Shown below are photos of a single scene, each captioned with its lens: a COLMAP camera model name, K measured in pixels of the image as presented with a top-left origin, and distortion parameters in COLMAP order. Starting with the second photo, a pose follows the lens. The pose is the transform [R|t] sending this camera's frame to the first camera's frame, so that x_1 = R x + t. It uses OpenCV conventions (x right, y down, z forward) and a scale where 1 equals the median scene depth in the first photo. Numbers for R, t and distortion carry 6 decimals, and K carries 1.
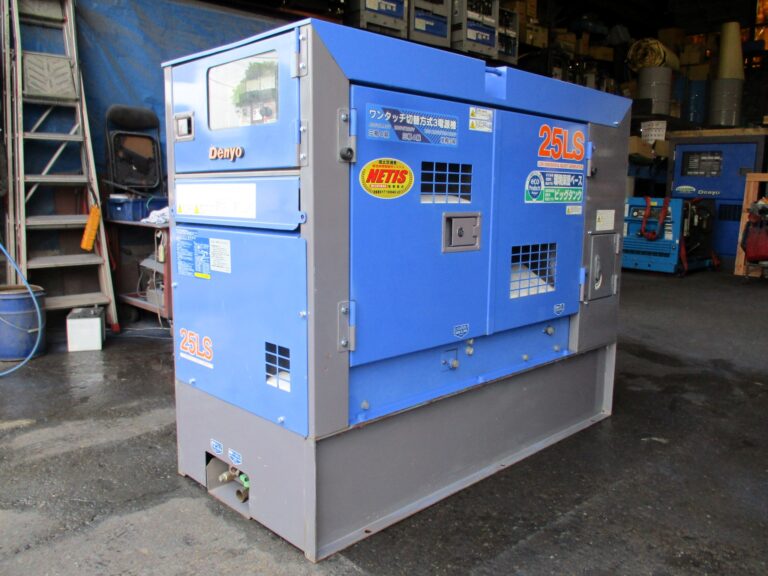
lens RADIAL K [[632.6, 0, 384.0], [0, 632.6, 288.0], [0, 0, 1]] dist [-0.008642, -0.005555]
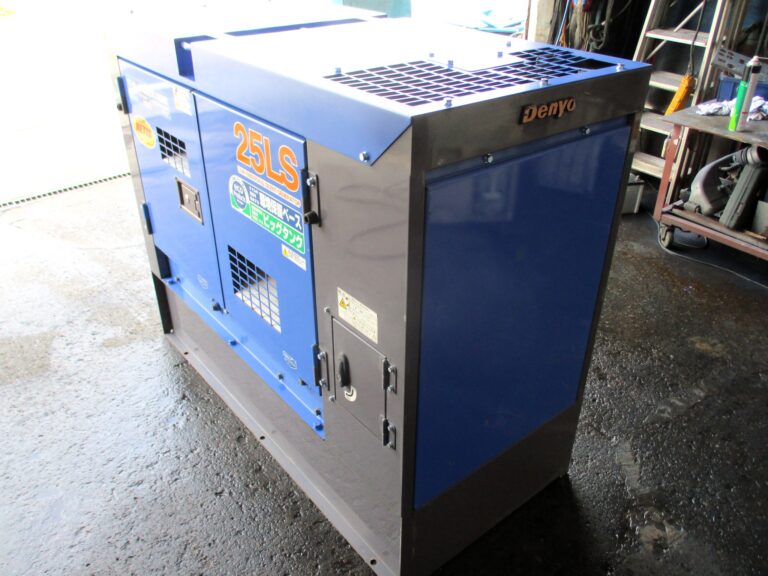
lens RADIAL K [[632.6, 0, 384.0], [0, 632.6, 288.0], [0, 0, 1]] dist [-0.008642, -0.005555]
pose [[-0.093282, 0.493892, -0.864505, 0.945791], [-0.148512, 0.851675, 0.502587, -0.476083], [0.984501, 0.175272, -0.006097, 1.175205]]
